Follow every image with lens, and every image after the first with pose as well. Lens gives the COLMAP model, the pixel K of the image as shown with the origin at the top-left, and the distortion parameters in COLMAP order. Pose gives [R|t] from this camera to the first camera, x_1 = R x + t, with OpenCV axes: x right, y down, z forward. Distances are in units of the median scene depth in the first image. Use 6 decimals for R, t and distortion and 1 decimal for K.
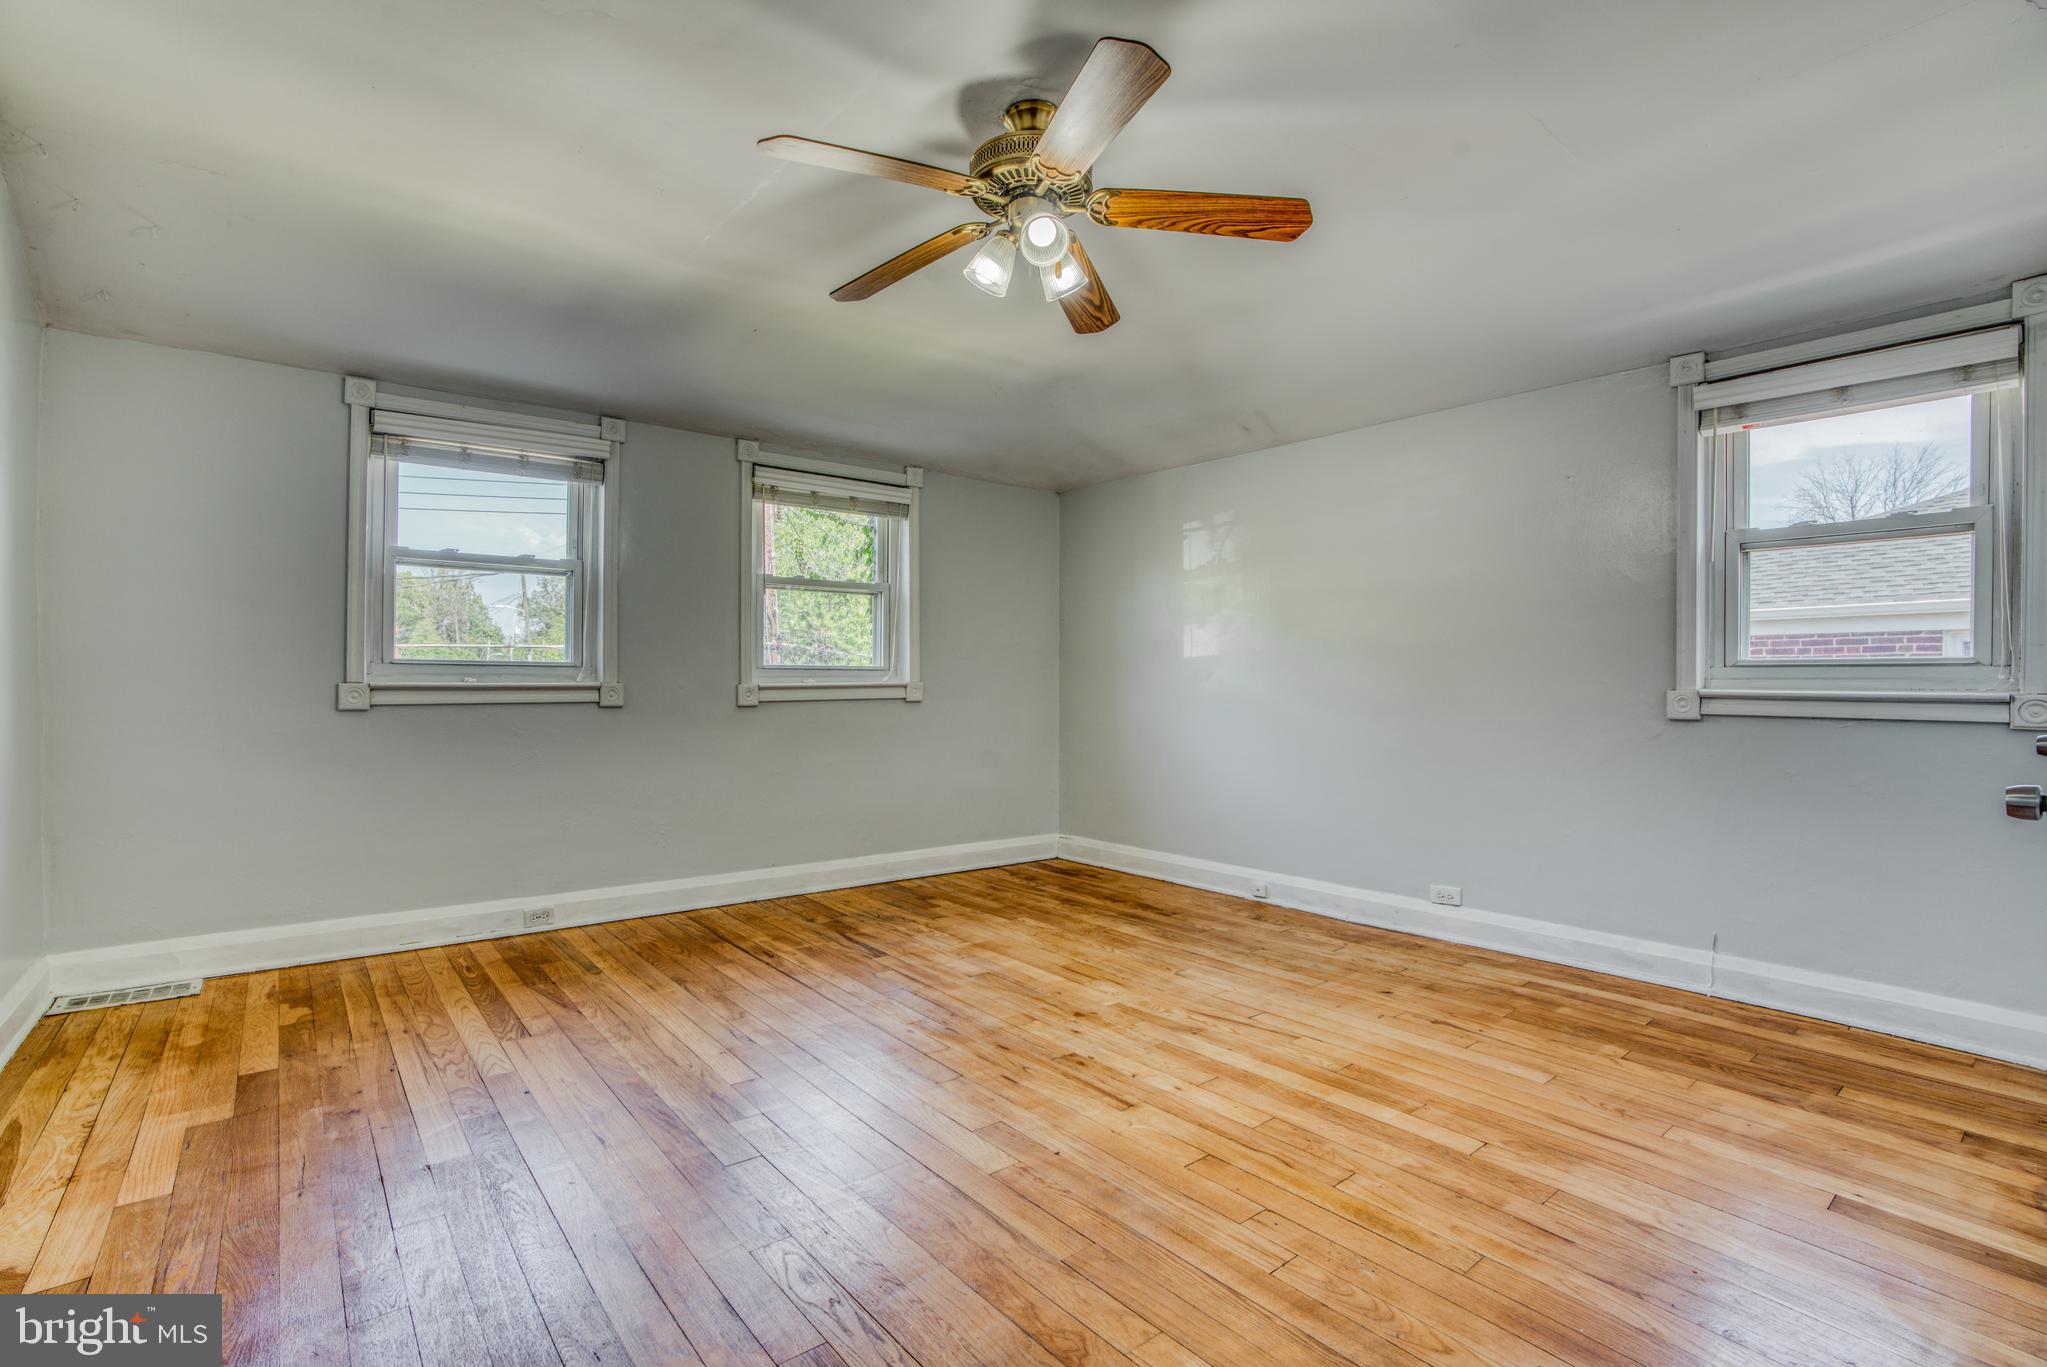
lens RADIAL K [[949.9, 0, 1022.4], [0, 949.9, 684.6], [0, 0, 1]] dist [-0.059928, 0.015077]
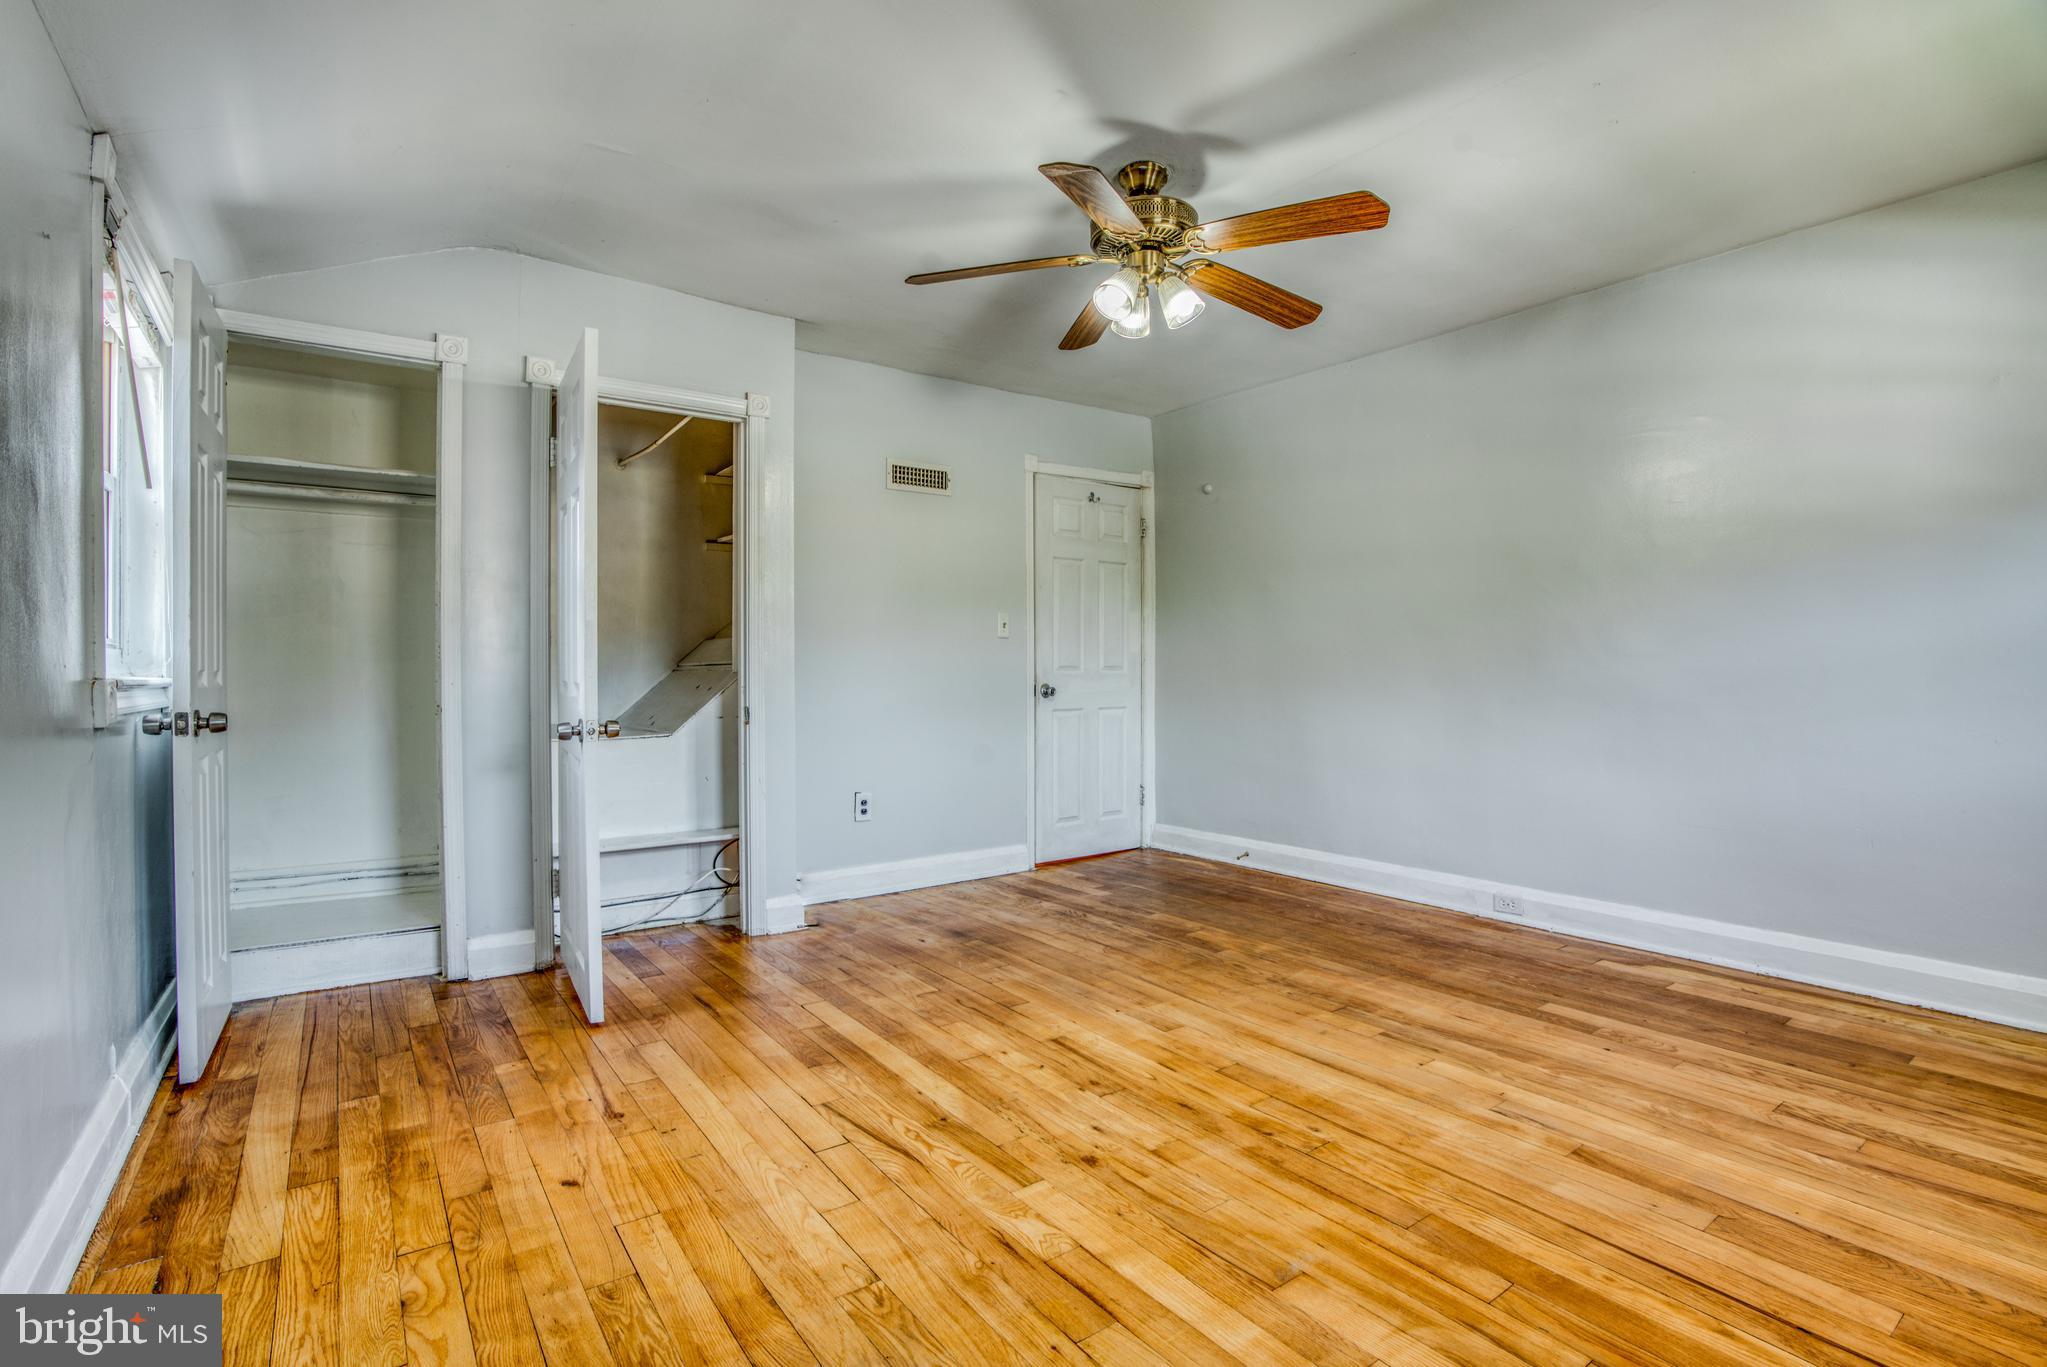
lens RADIAL K [[949.9, 0, 1025.2], [0, 949.9, 679.6], [0, 0, 1]] dist [-0.059928, 0.015077]
pose [[-0.998741, -0.004252, 0.049977, 0.078343], [-0.003530, 0.999888, 0.014530, -0.003921], [-0.050033, 0.014335, -0.998645, 1.753837]]
